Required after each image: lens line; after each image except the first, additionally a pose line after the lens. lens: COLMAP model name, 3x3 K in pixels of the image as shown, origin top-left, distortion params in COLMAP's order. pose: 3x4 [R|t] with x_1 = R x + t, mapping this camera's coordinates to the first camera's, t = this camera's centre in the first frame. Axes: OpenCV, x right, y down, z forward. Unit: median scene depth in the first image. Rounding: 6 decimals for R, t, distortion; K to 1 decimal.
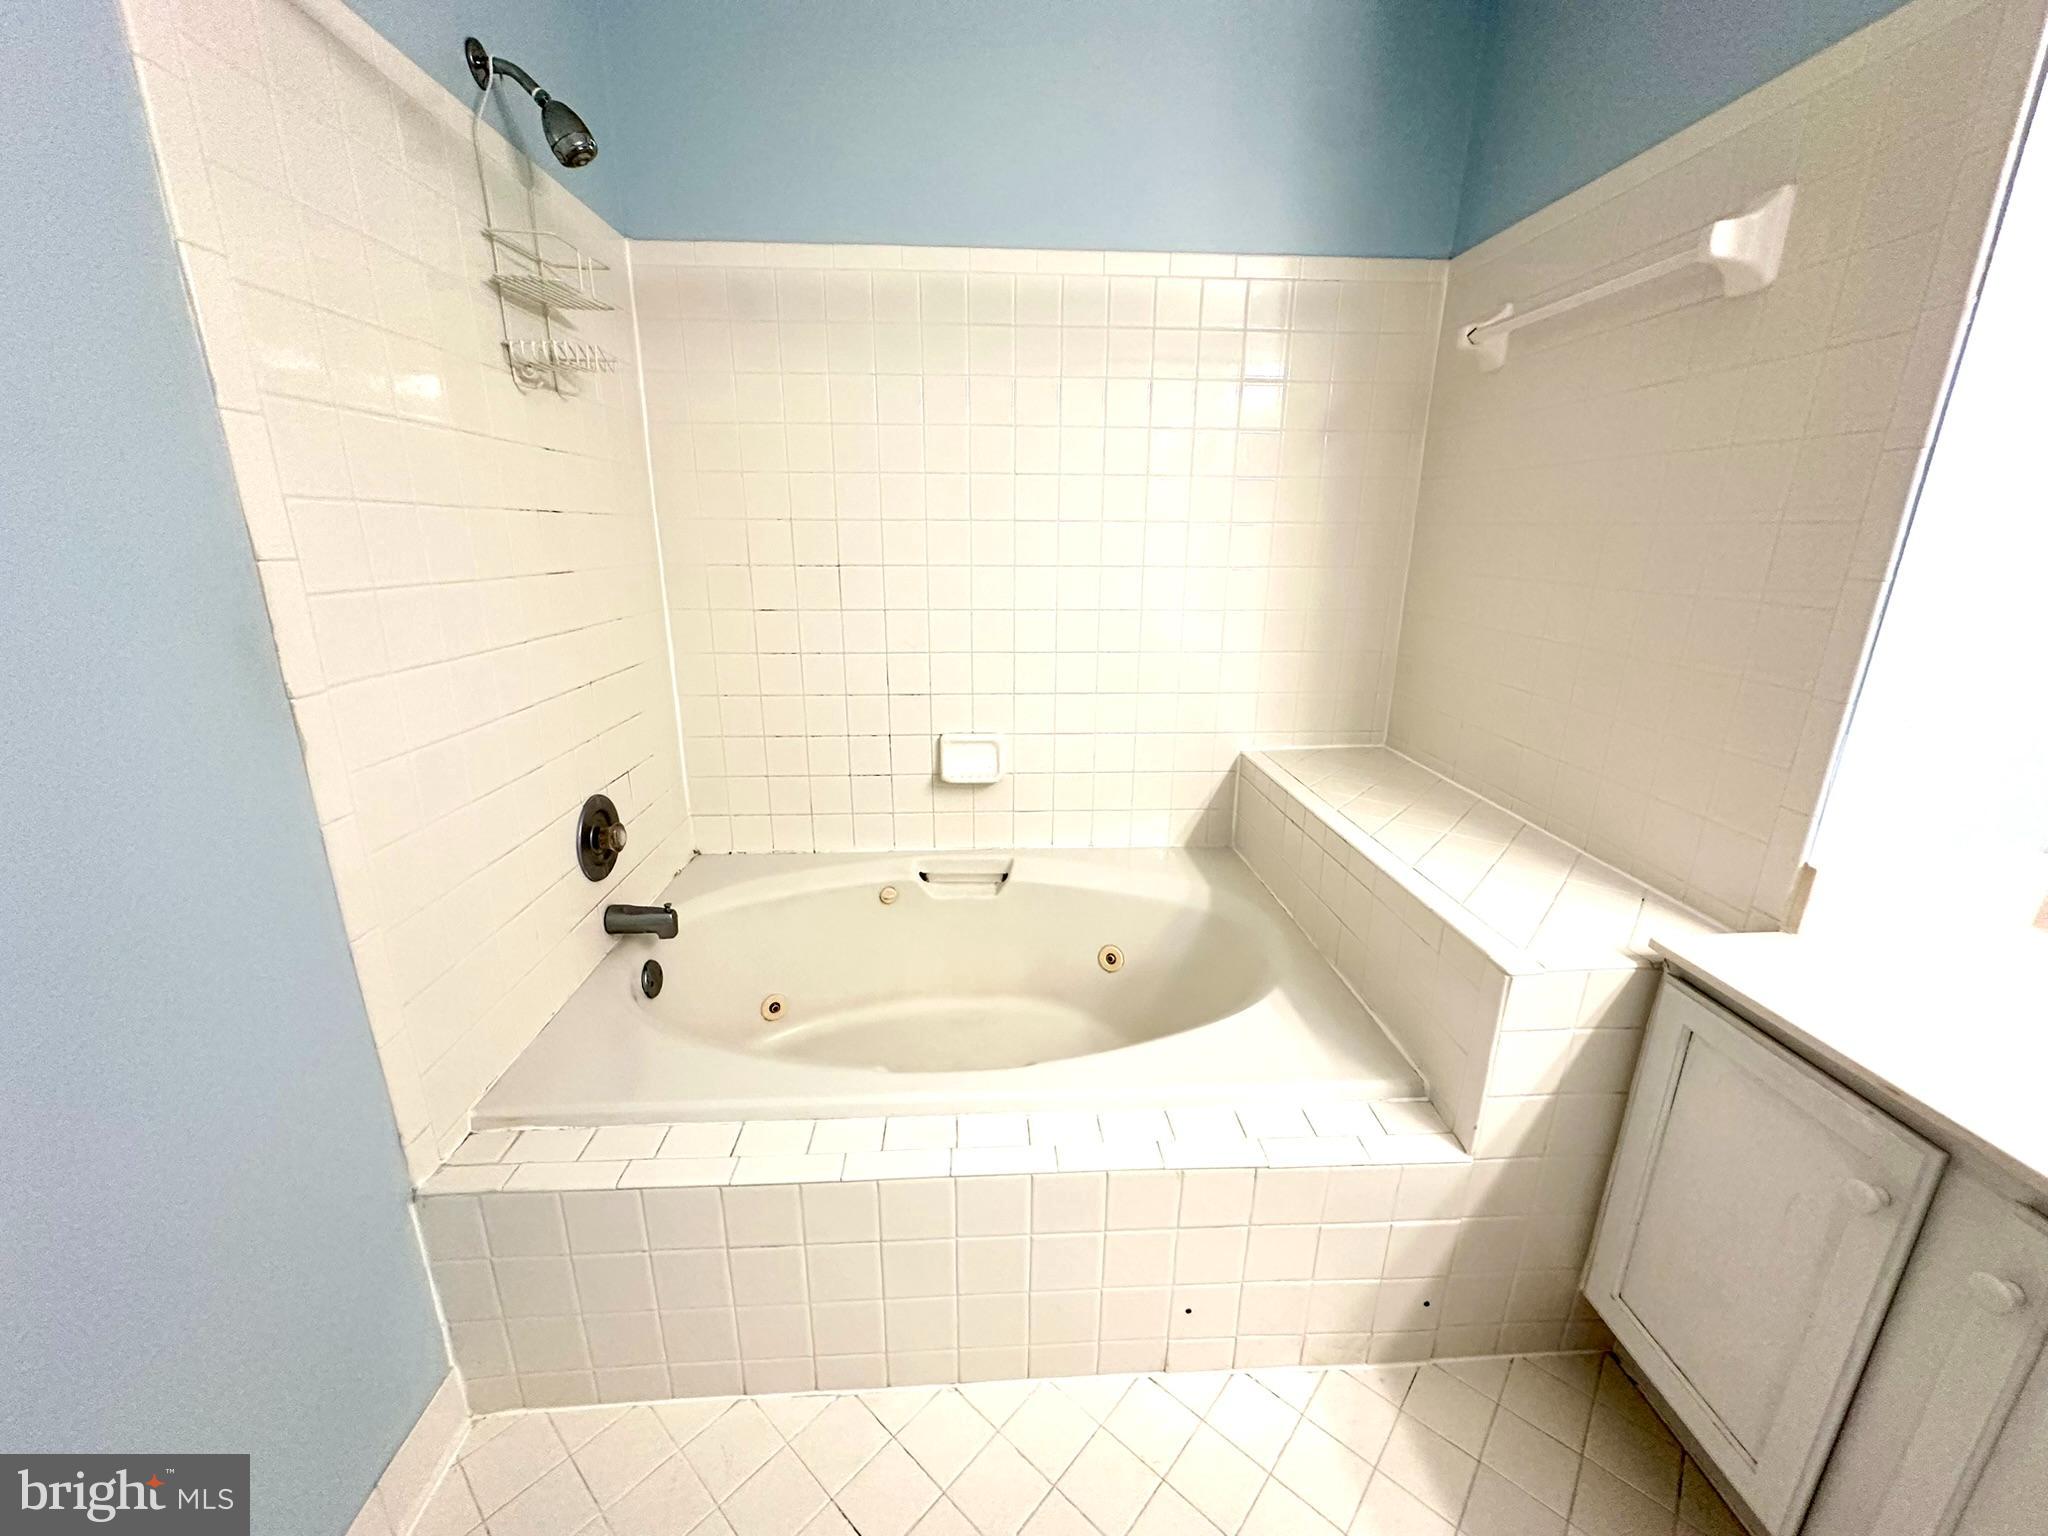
lens RADIAL K [[817.0, 0, 1020.0], [0, 817.0, 762.6], [0, 0, 1]] dist [-0.002862, 0.001350]
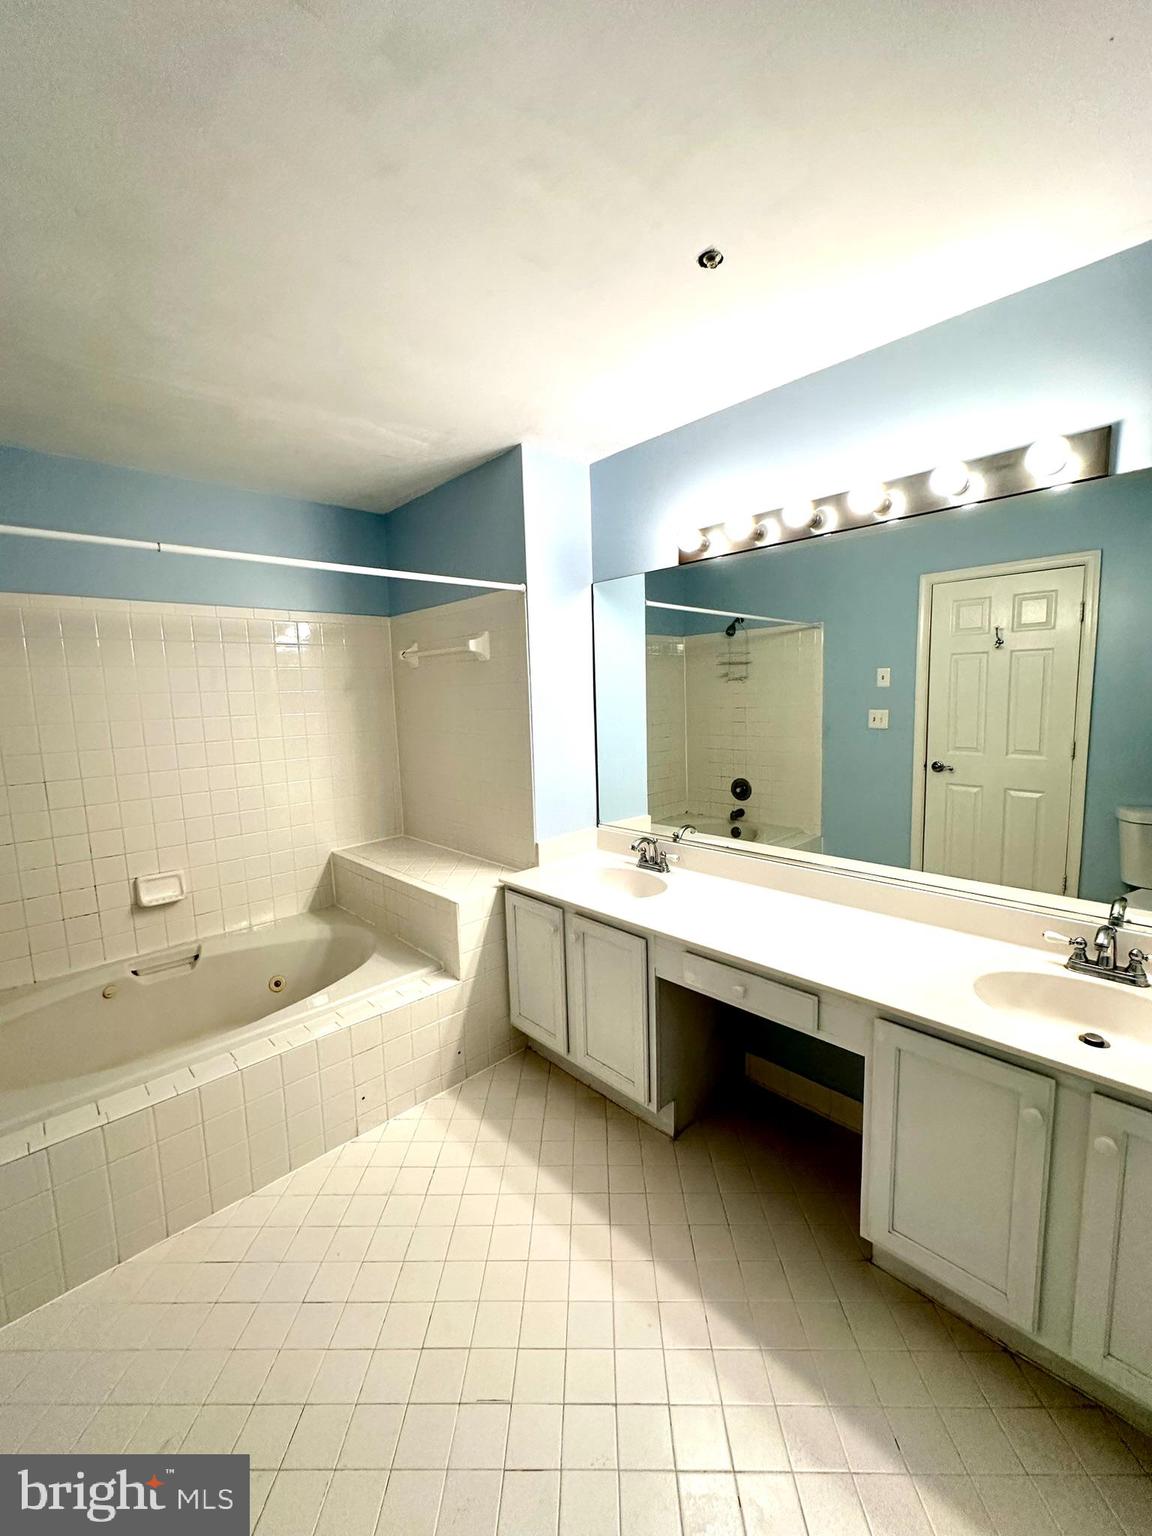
lens RADIAL K [[612.8, 0, 575.6], [0, 612.8, 770.4], [0, 0, 1]] dist [-0.002862, 0.001350]
pose [[0.760301, -0.108838, 0.640388, -0.190069], [0.213026, 0.973118, -0.087527, 0.048682], [-0.613647, 0.202966, 0.763048, -0.470405]]
